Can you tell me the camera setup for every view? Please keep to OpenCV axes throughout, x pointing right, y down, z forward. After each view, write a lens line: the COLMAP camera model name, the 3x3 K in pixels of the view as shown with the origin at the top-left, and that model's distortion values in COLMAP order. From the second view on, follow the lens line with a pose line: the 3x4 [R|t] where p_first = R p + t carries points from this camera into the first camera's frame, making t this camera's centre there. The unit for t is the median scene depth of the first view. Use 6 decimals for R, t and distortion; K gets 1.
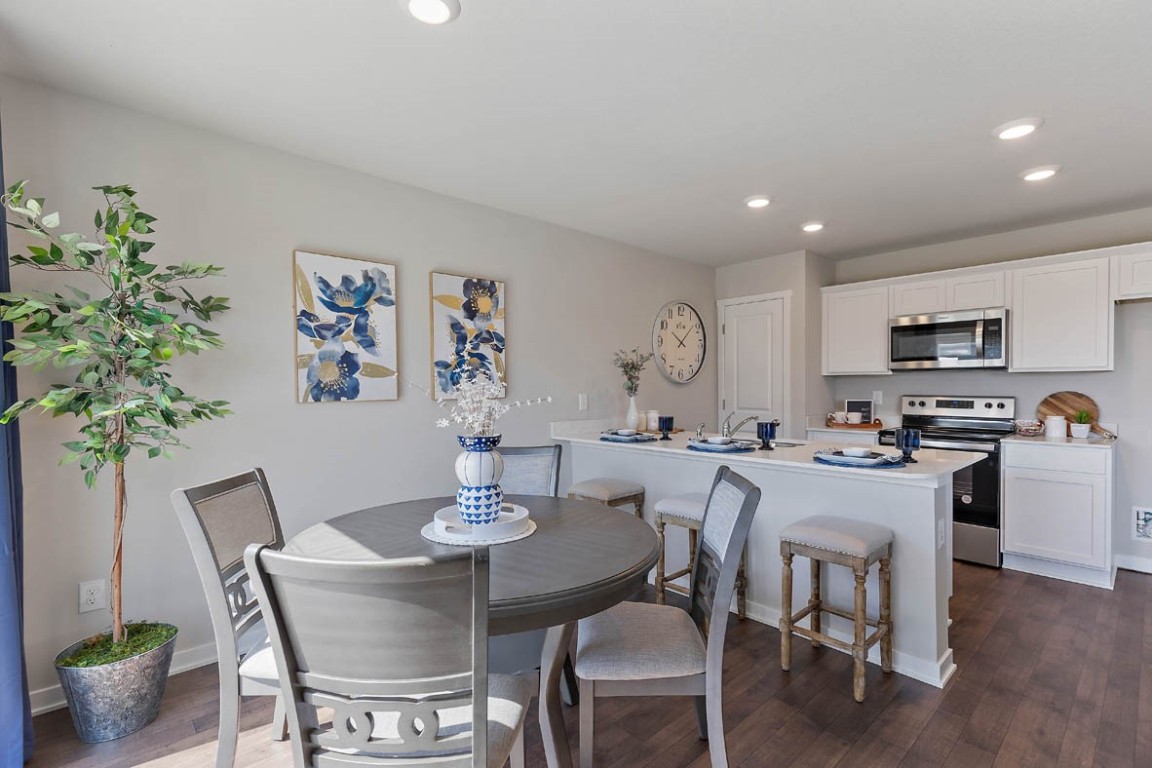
lens RADIAL K [[510.9, 0, 578.3], [0, 510.9, 399.2], [0, 0, 1]] dist [0.006247, 0.000163]
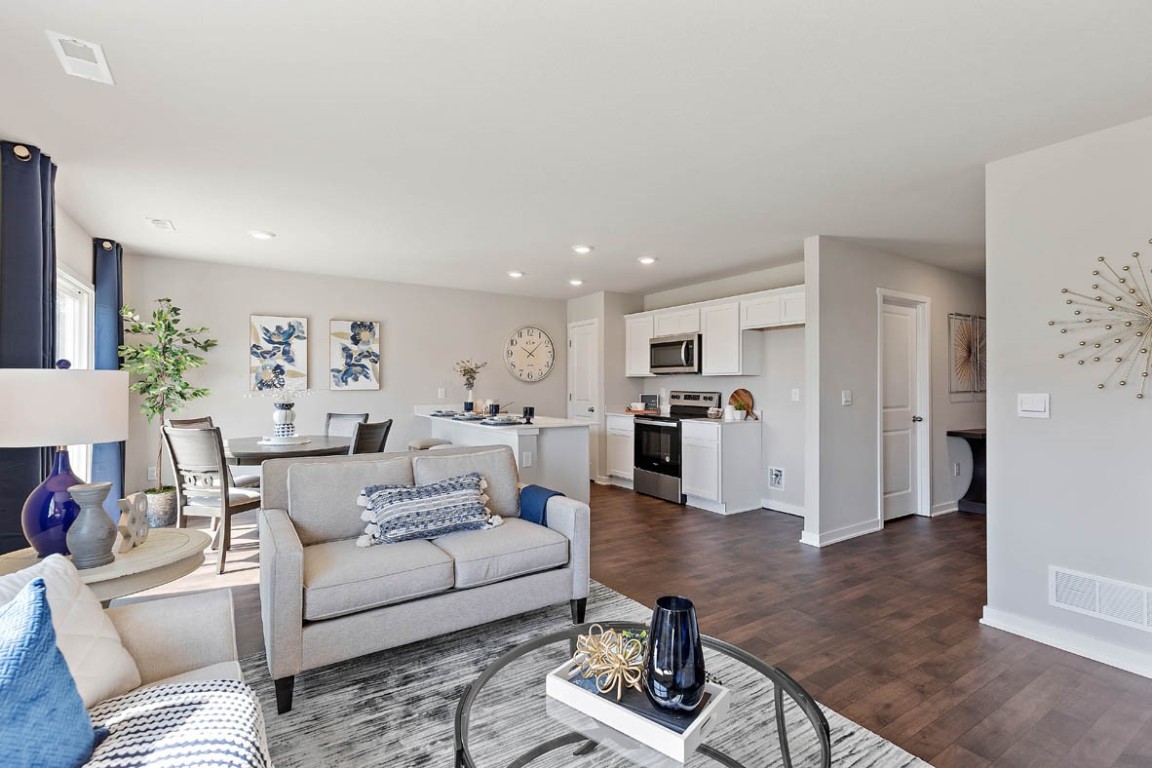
lens RADIAL K [[516.5, 0, 576.0], [0, 516.5, 384.0], [0, 0, 1]] dist [0.004102, 0.000086]
pose [[0.986502, 0.006697, -0.163615, 0.872264], [-0.010669, 0.999669, -0.023411, 0.012771], [0.163404, 0.024841, 0.986246, -0.661000]]
